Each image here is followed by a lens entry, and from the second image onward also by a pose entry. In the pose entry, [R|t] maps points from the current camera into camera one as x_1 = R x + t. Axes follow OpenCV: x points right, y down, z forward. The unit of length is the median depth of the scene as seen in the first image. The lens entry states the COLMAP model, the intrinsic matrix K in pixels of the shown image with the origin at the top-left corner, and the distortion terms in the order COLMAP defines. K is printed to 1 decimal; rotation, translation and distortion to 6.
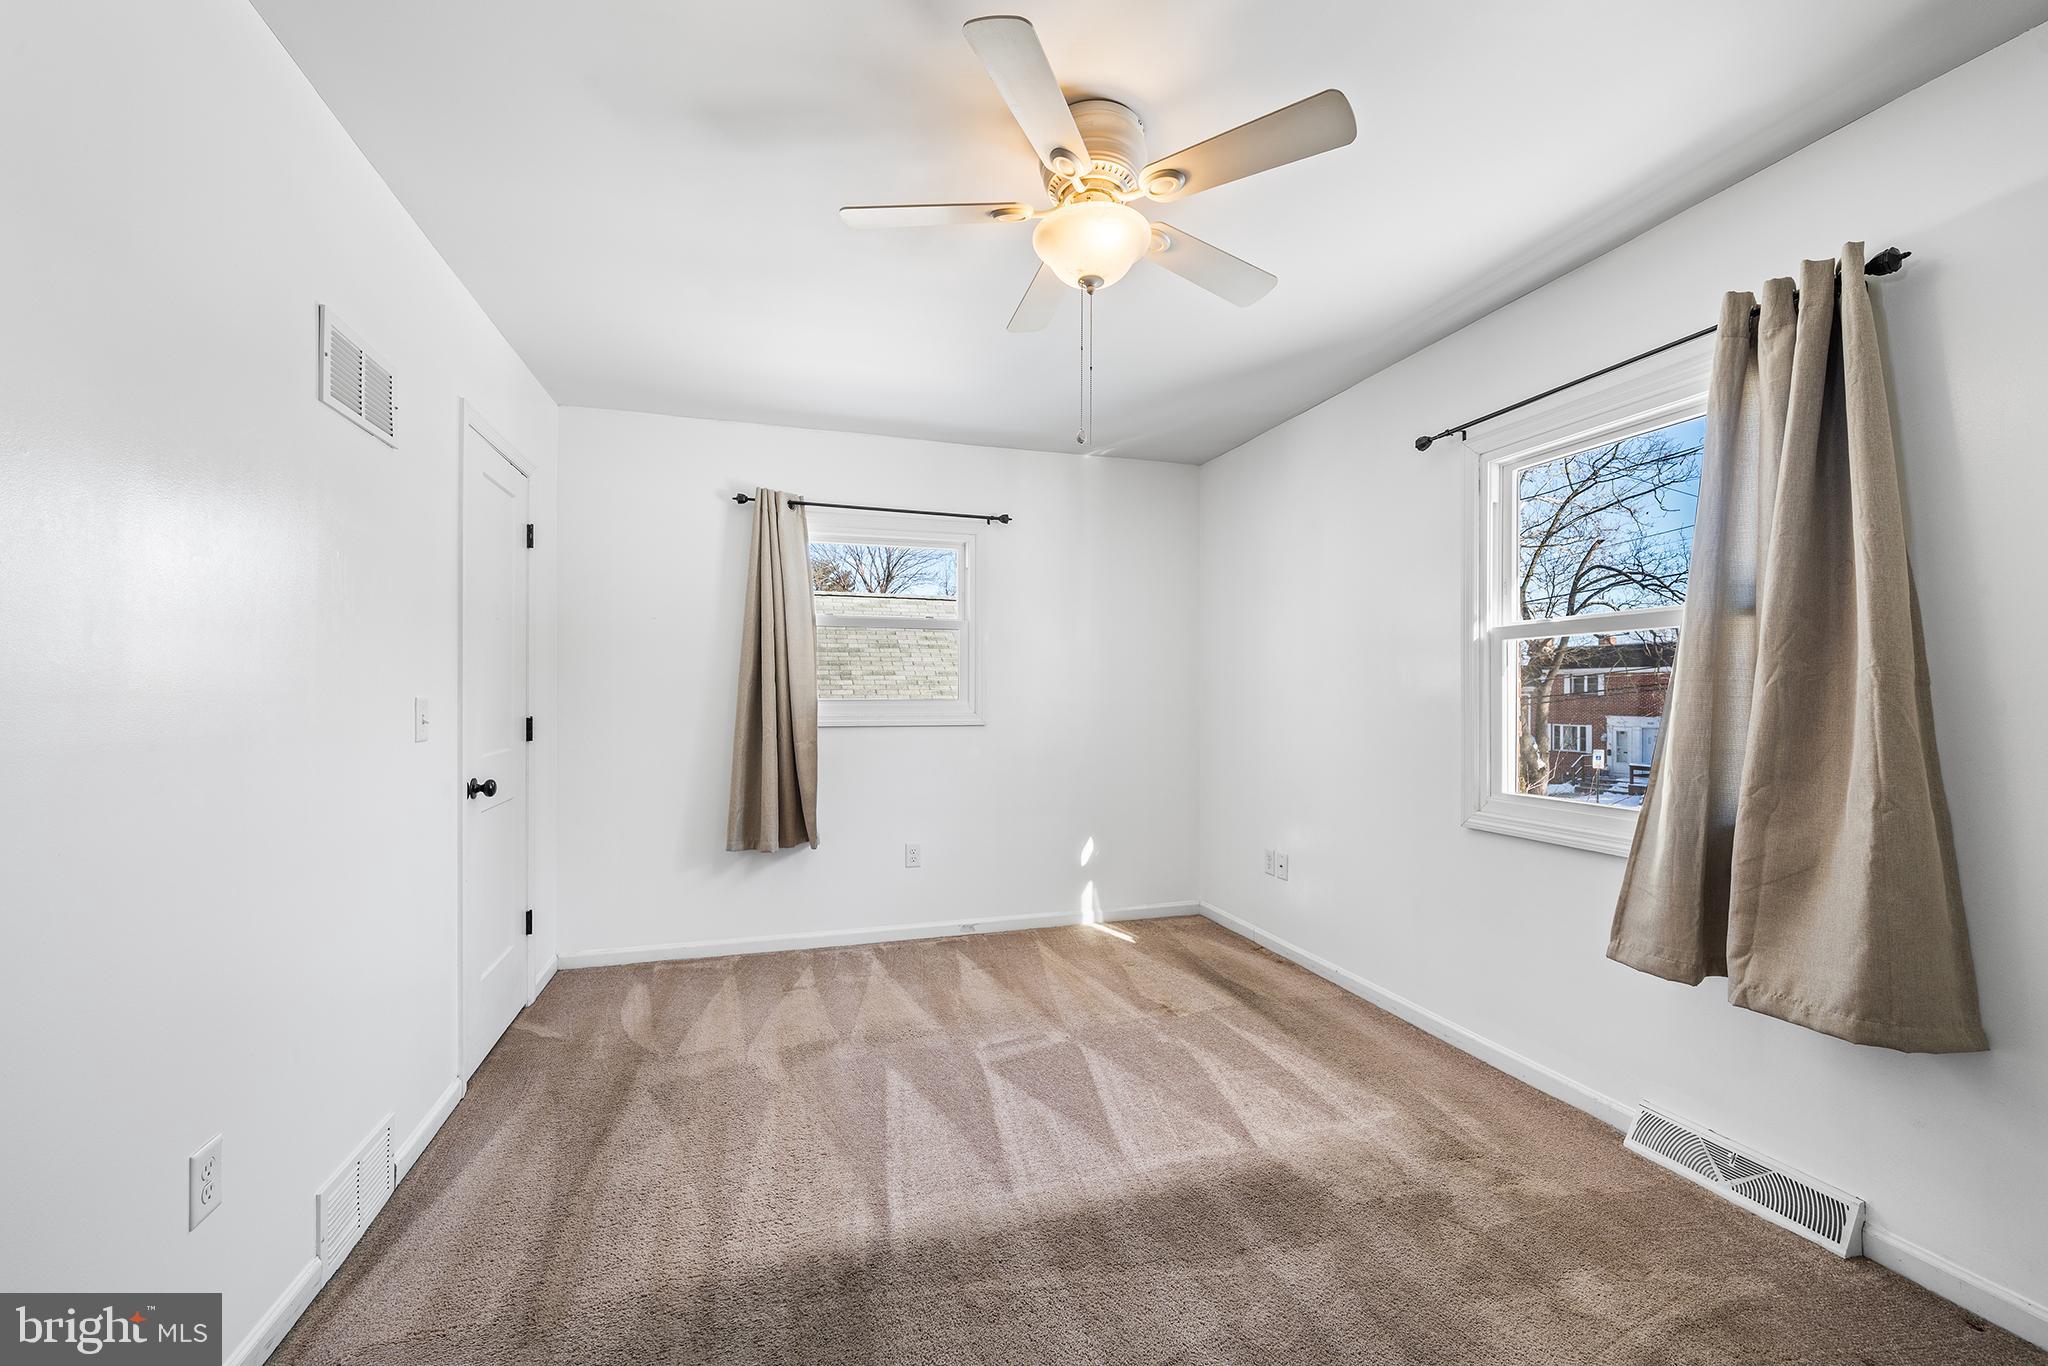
lens RADIAL K [[810.0, 0, 1015.2], [0, 810.0, 688.0], [0, 0, 1]] dist [-0.001785, -0.000529]
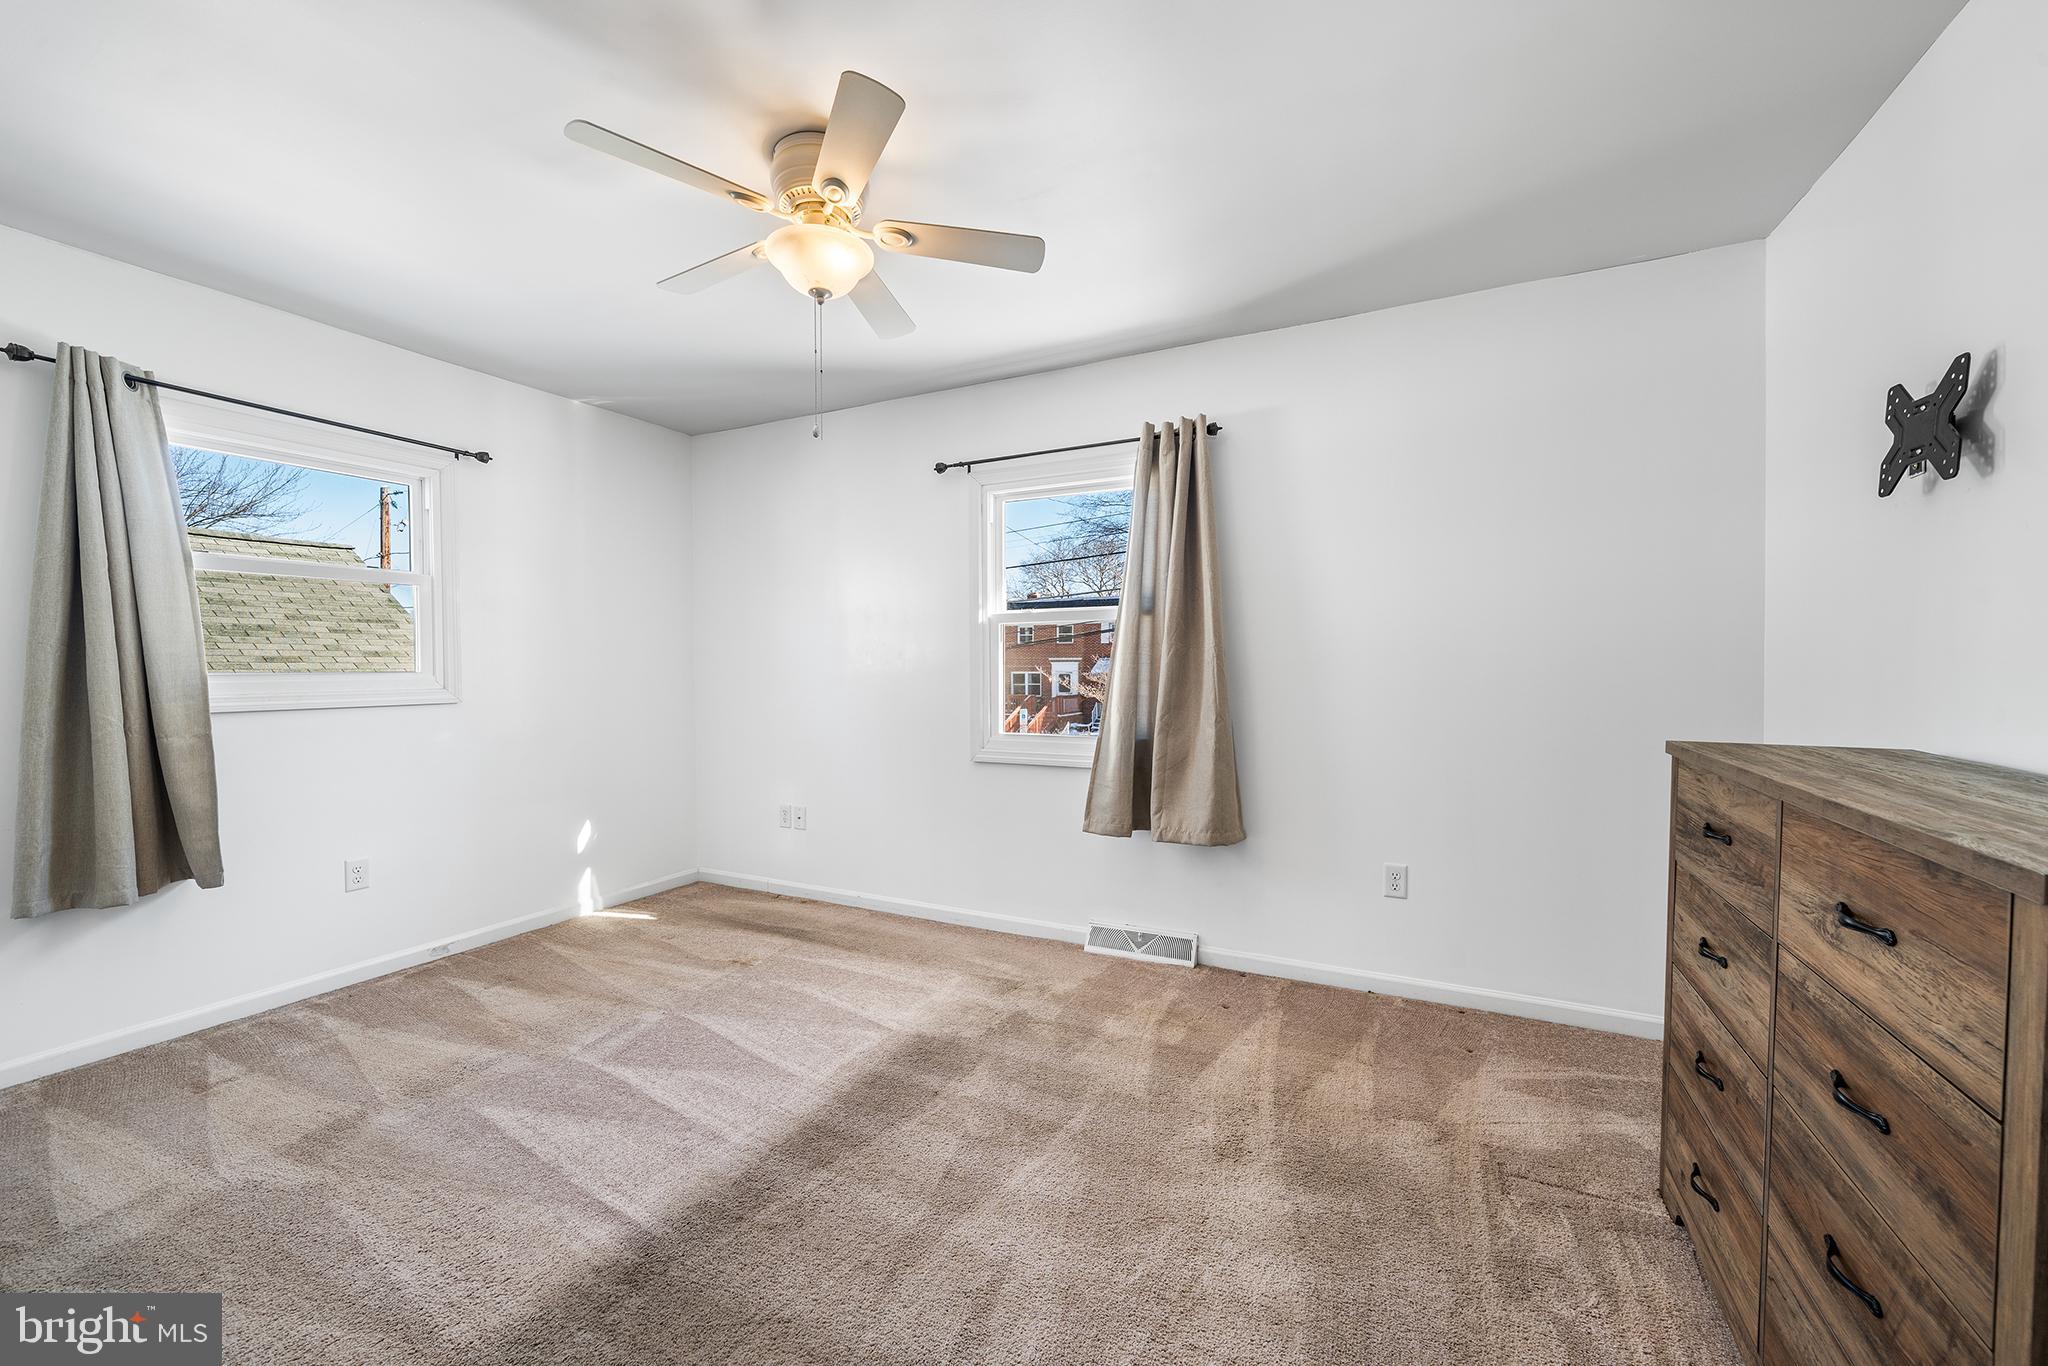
lens RADIAL K [[807.1, 0, 1030.1], [0, 807.1, 680.4], [0, 0, 1]] dist [-0.001620, -0.000209]
pose [[0.686609, -0.019377, 0.726769, -0.403382], [0.000011, 0.999645, 0.026642, 0.001165], [-0.727027, -0.018285, 0.686365, 0.013520]]
